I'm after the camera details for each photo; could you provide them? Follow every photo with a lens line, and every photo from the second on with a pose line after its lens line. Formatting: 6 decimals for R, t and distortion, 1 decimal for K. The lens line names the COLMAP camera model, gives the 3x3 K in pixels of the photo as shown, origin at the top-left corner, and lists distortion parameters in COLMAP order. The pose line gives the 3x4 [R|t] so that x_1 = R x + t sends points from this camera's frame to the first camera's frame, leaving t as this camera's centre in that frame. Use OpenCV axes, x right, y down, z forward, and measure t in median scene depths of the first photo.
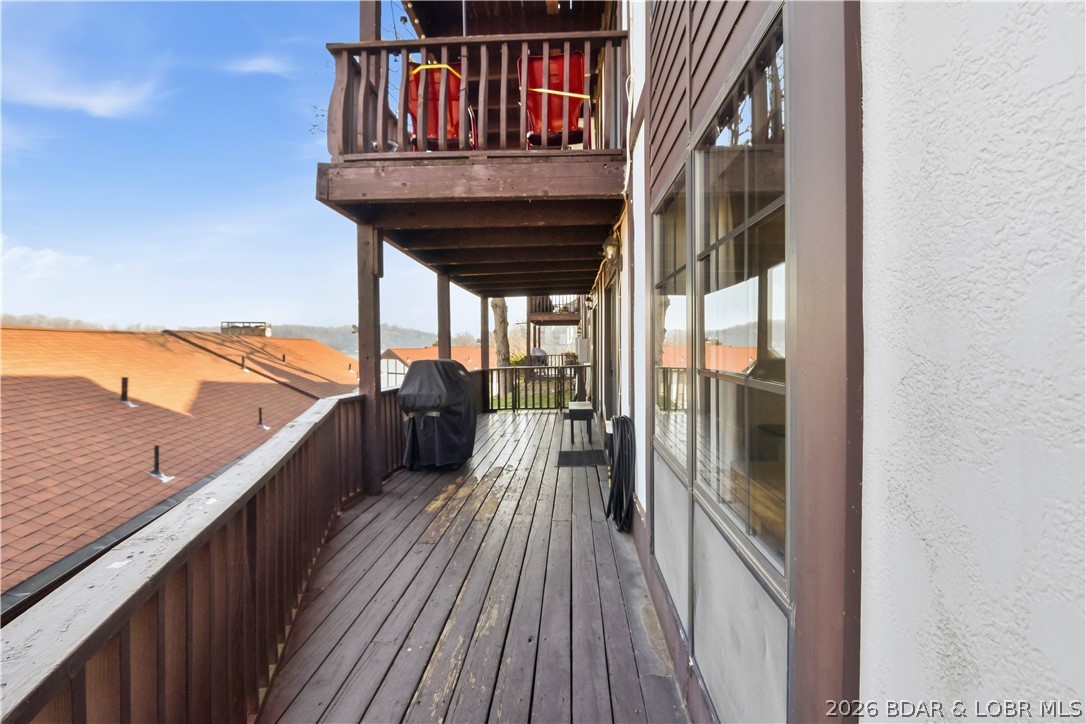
lens RADIAL K [[493.7, 0, 545.8], [0, 493.7, 341.9], [0, 0, 1]] dist [-0.017679, 0.000009]
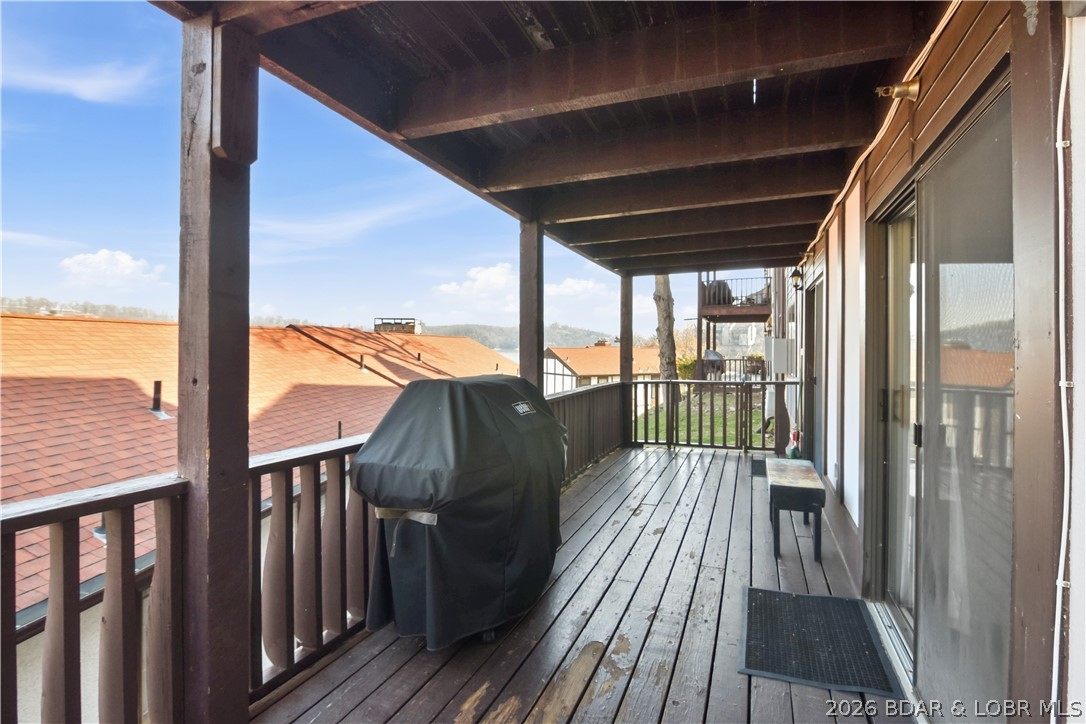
lens RADIAL K [[493.7, 0, 545.8], [0, 493.7, 341.9], [0, 0, 1]] dist [-0.017679, 0.000009]
pose [[0.940901, 0.011717, -0.338479, 0.000995], [-0.011483, 0.999930, 0.002692, -0.000230], [0.338487, 0.001354, 0.940970, 0.267008]]
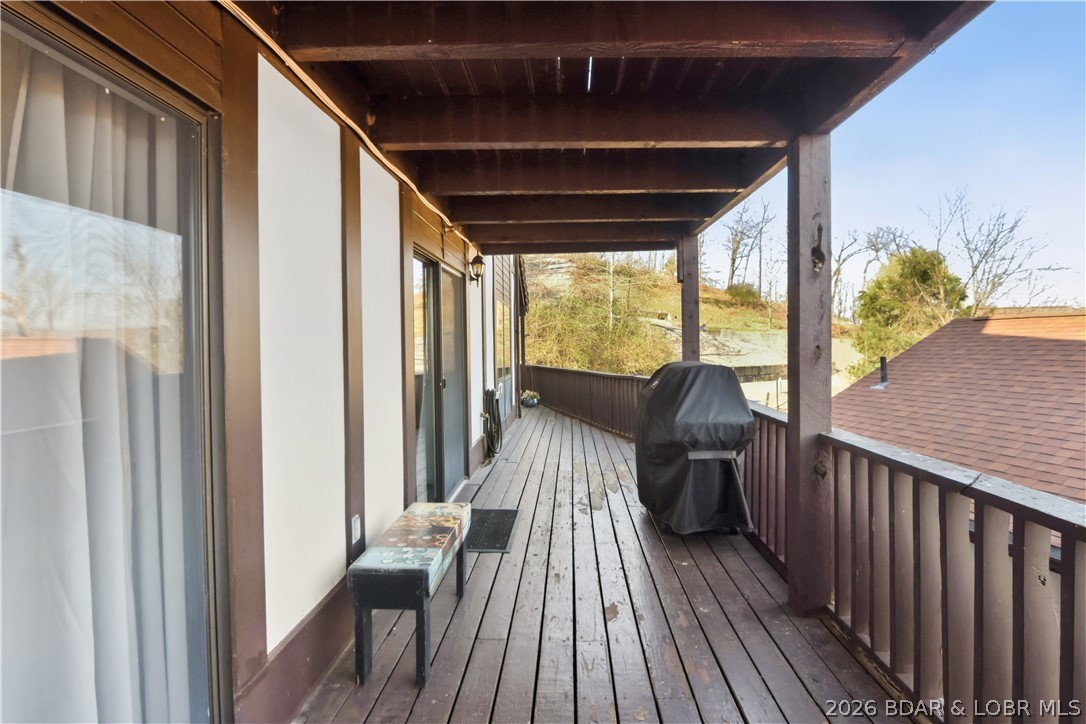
lens RADIAL K [[493.7, 0, 545.8], [0, 493.7, 341.9], [0, 0, 1]] dist [-0.017679, 0.000009]
pose [[-0.999725, 0.022310, -0.007172, -0.008493], [0.022331, 0.999746, -0.002957, 0.002953], [0.007104, -0.003116, -0.999970, 0.787220]]
